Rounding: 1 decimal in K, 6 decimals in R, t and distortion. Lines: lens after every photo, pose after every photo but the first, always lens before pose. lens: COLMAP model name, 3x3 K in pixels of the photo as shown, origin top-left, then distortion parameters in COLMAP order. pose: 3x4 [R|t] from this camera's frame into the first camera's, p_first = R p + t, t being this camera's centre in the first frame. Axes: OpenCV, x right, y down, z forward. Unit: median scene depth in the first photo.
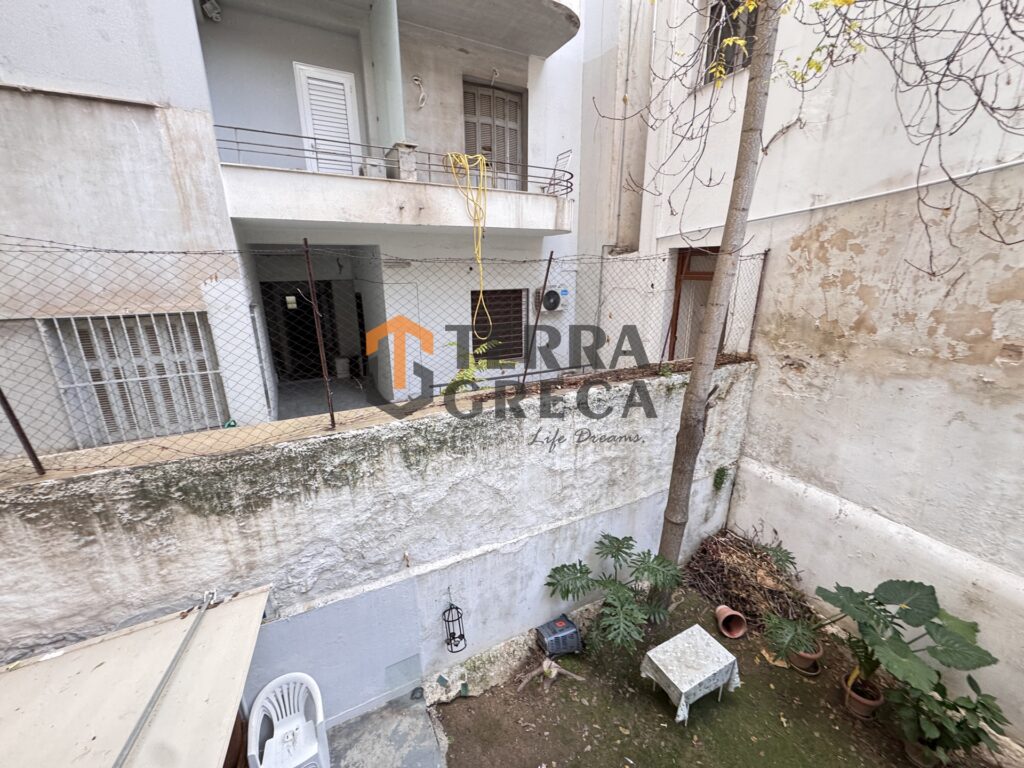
lens RADIAL K [[407.2, 0, 513.1], [0, 407.2, 384.3], [0, 0, 1]] dist [-0.004691, 0.000622]
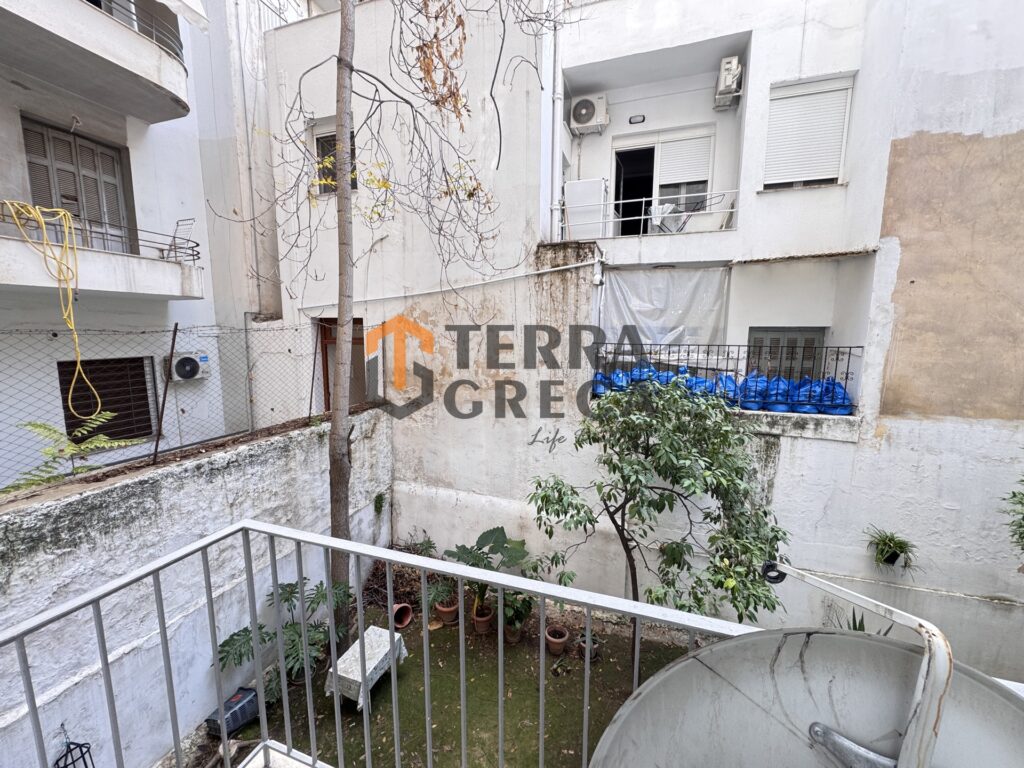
lens RADIAL K [[407.2, 0, 511.9], [0, 407.2, 381.4], [0, 0, 1]] dist [-0.004691, 0.000622]
pose [[0.725723, -0.079888, 0.683333, -0.005386], [0.181944, 0.980159, -0.078641, 0.055861], [-0.663493, 0.181400, 0.725859, -0.271563]]
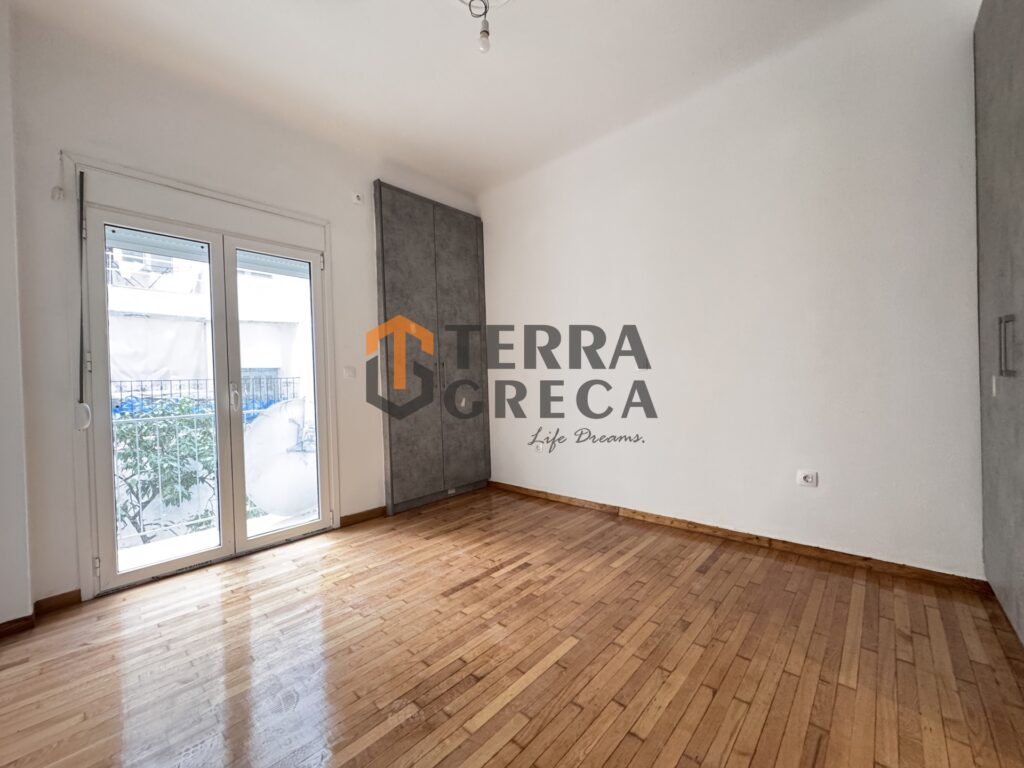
lens RADIAL K [[407.2, 0, 511.0], [0, 407.2, 381.0], [0, 0, 1]] dist [-0.004691, 0.000622]
pose [[-0.352072, 0.017419, 0.935811, -0.678086], [0.294147, 0.951229, 0.092958, 0.183036], [-0.888551, 0.307993, -0.340025, -0.350649]]
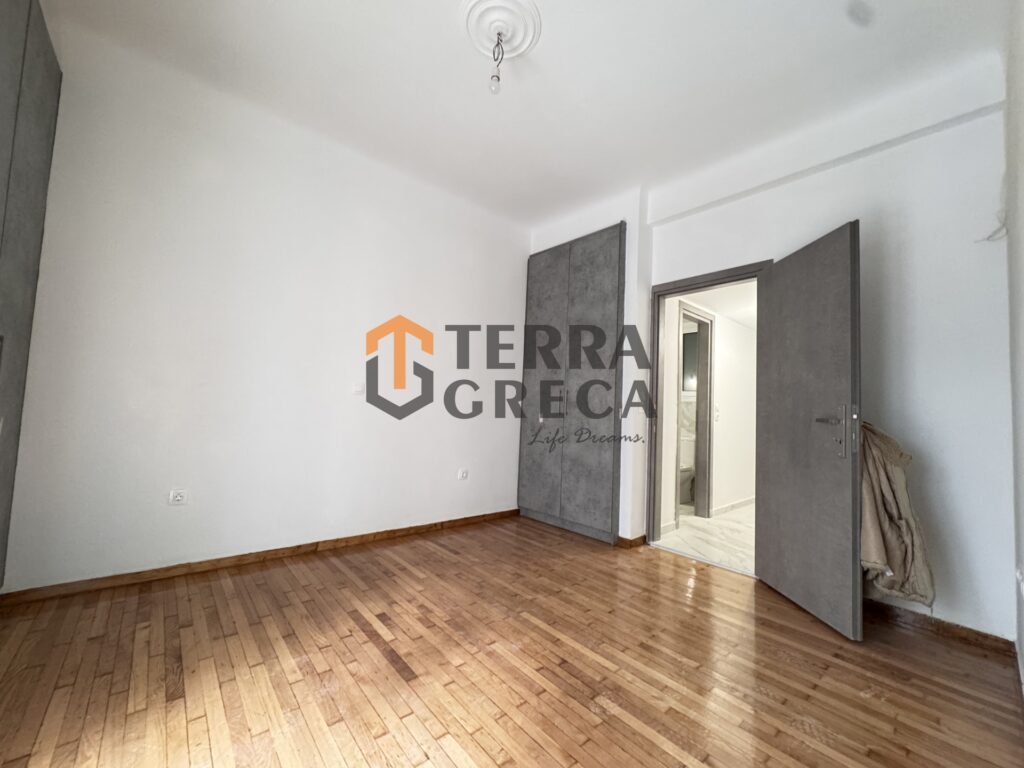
lens RADIAL K [[407.2, 0, 514.2], [0, 407.2, 381.2], [0, 0, 1]] dist [-0.004691, 0.000622]
pose [[-0.967798, -0.054966, -0.245653, -0.239627], [-0.107125, 0.973025, 0.204320, 0.109359], [0.227796, 0.224056, -0.947580, -0.092524]]
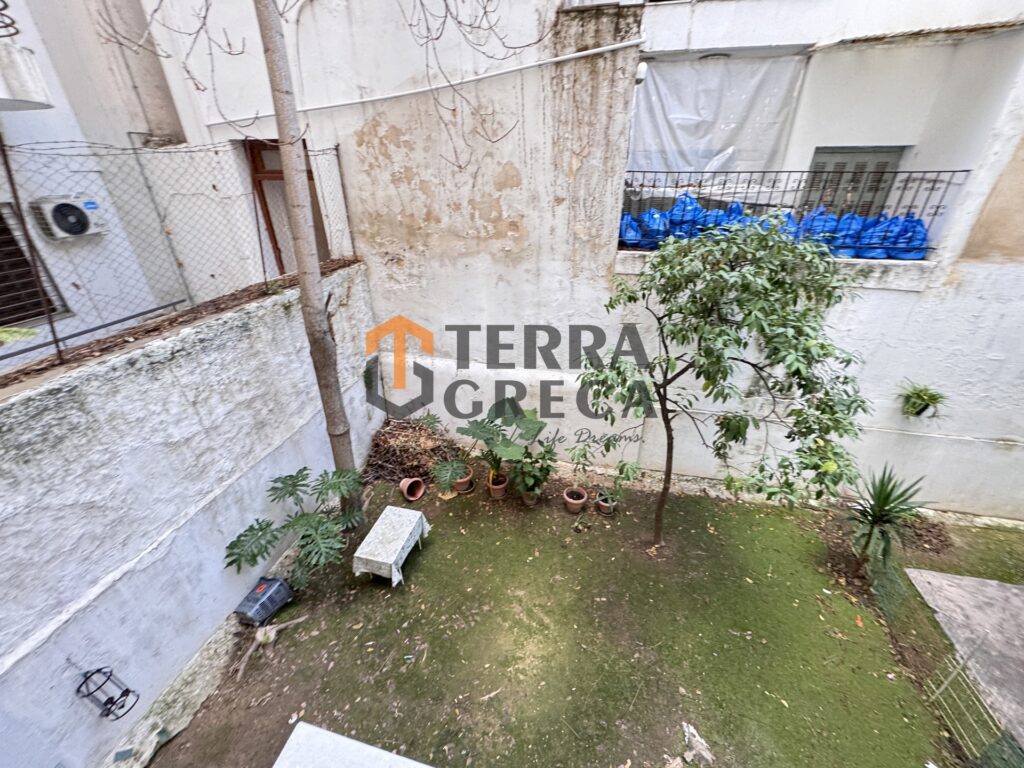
lens RADIAL K [[407.2, 0, 512.0], [0, 407.2, 383.6], [0, 0, 1]] dist [-0.004691, 0.000622]
pose [[0.651709, -0.358759, 0.668256, 0.043108], [0.211776, 0.932090, 0.293868, 0.011415], [-0.728303, -0.049996, 0.683429, -0.014189]]
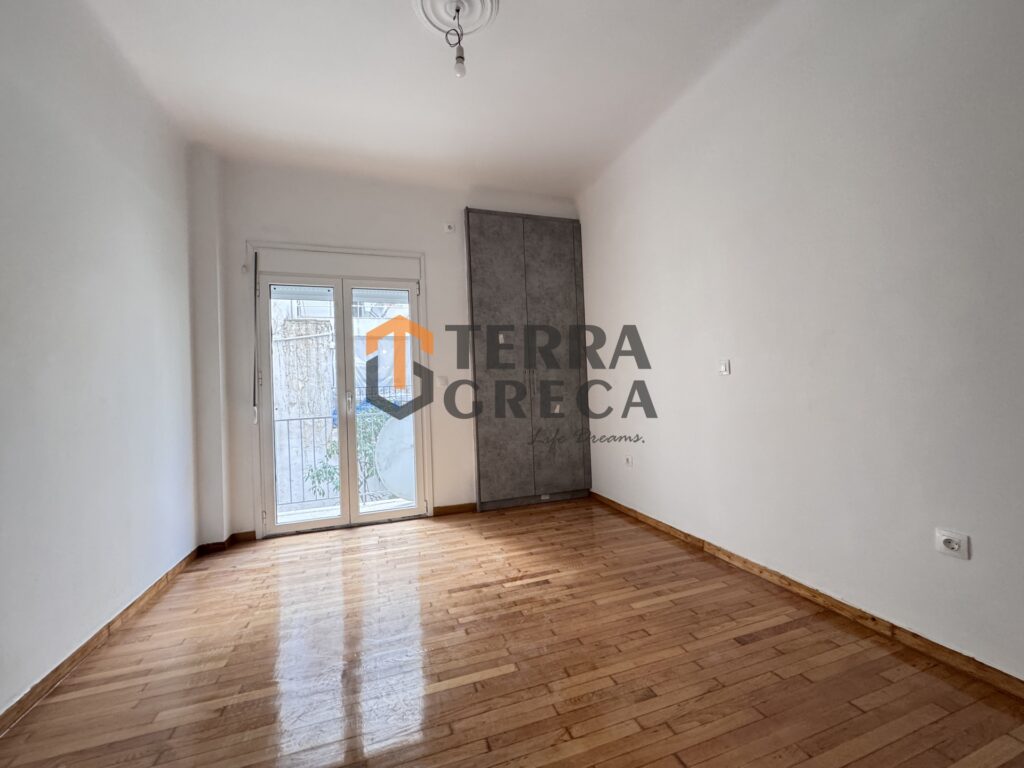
lens RADIAL K [[407.2, 0, 511.3], [0, 407.2, 380.4], [0, 0, 1]] dist [-0.004691, 0.000622]
pose [[0.138929, 0.024687, 0.989995, -0.698559], [0.312604, 0.947482, -0.067496, 0.243188], [-0.939669, 0.318854, 0.123916, -0.560549]]
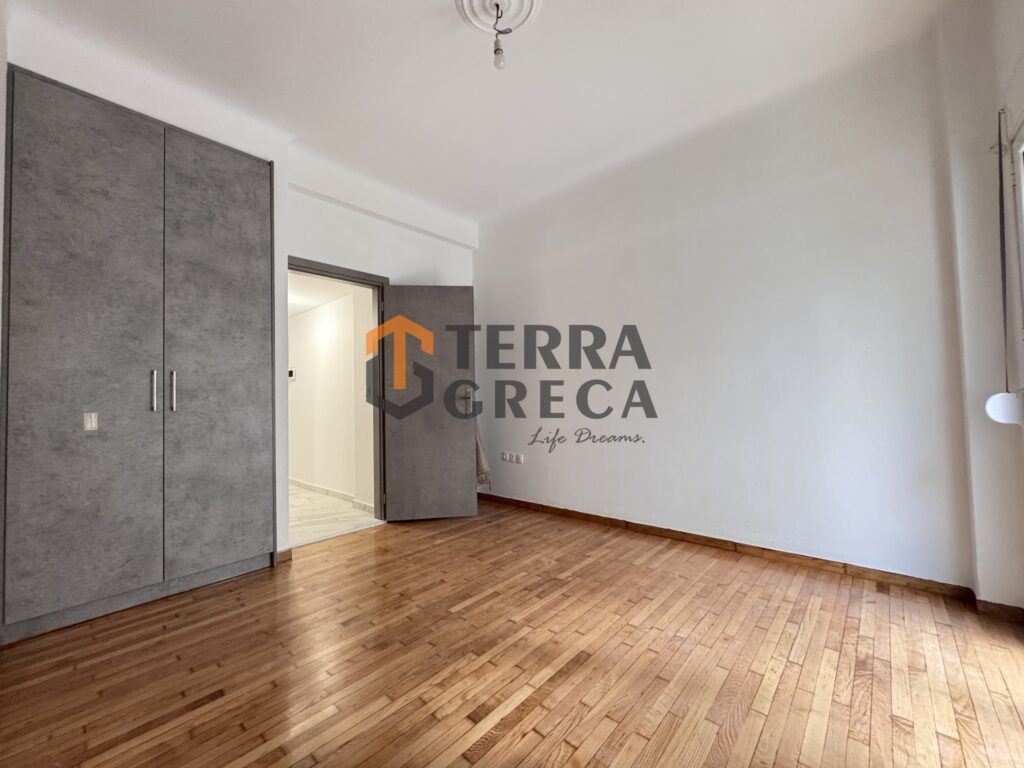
lens RADIAL K [[407.2, 0, 510.3], [0, 407.2, 379.9], [0, 0, 1]] dist [-0.004691, 0.000622]
pose [[0.360752, -0.047903, -0.931431, 0.054208], [-0.240751, 0.960051, -0.142620, 0.256692], [0.901053, 0.275693, 0.334808, -0.599955]]
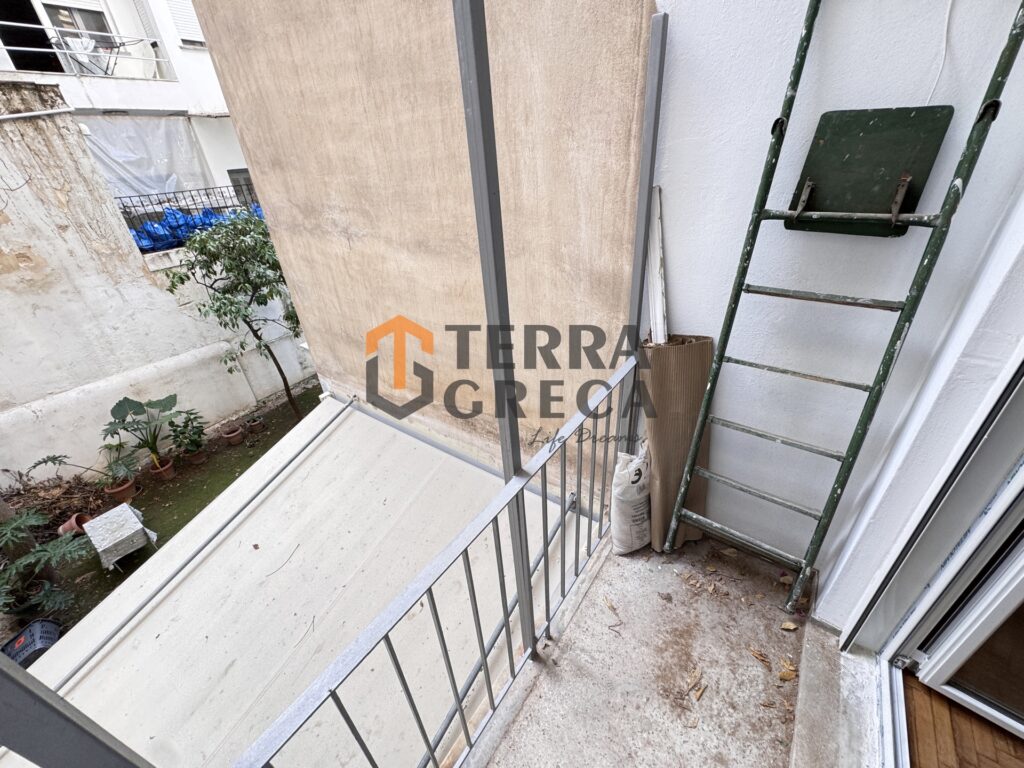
lens RADIAL K [[407.2, 0, 509.8], [0, 407.2, 382.9], [0, 0, 1]] dist [-0.004691, 0.000622]
pose [[-0.457943, -0.419367, 0.783849, -0.913782], [0.304210, 0.754580, 0.581434, -0.042705], [-0.835311, 0.504719, -0.217978, -0.012727]]
